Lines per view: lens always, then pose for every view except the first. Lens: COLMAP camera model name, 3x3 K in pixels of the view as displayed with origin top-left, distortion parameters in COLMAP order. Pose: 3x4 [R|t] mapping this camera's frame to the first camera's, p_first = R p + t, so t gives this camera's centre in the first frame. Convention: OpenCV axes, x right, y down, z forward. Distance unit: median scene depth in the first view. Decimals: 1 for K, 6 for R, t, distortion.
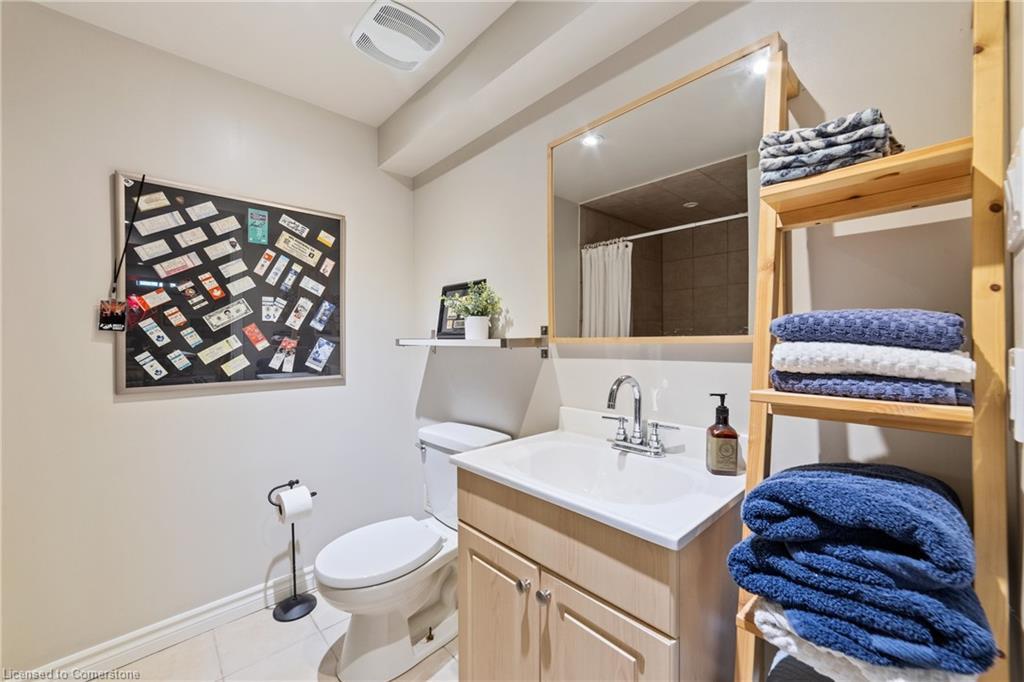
lens RADIAL K [[399.0, 0, 512.9], [0, 399.0, 340.3], [0, 0, 1]] dist [-0.002136, 0.000838]
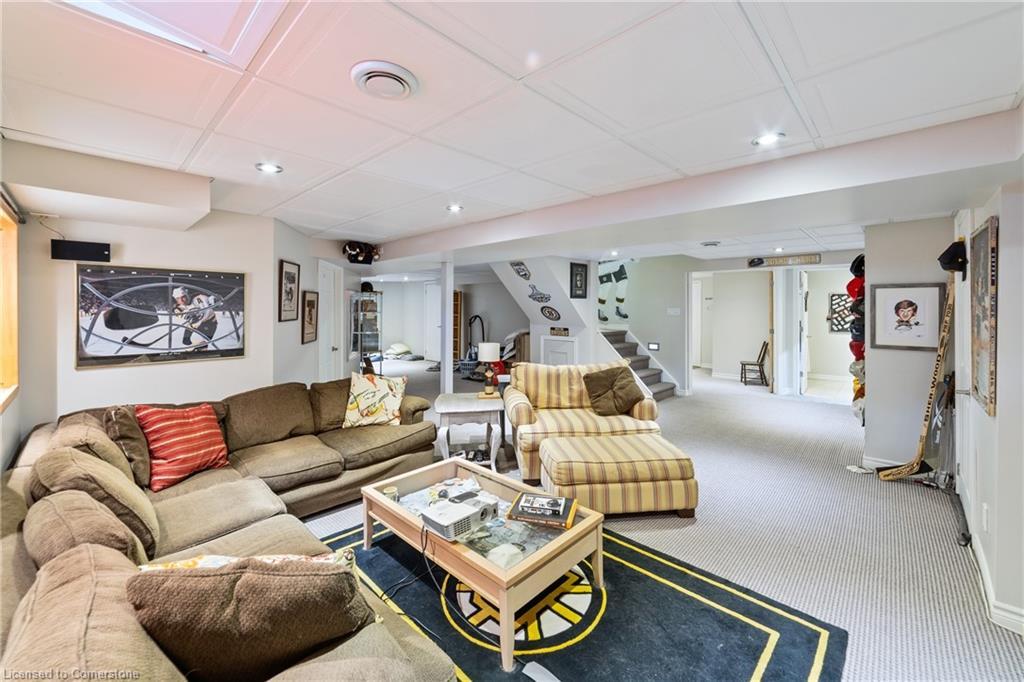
lens RADIAL K [[399.0, 0, 525.7], [0, 399.0, 311.6], [0, 0, 1]] dist [-0.002136, 0.000838]
pose [[0.078914, -0.000553, -0.996881, 4.006141], [-0.006685, 0.999977, -0.001084, -0.119303], [0.996859, 0.006750, 0.078909, -3.480895]]
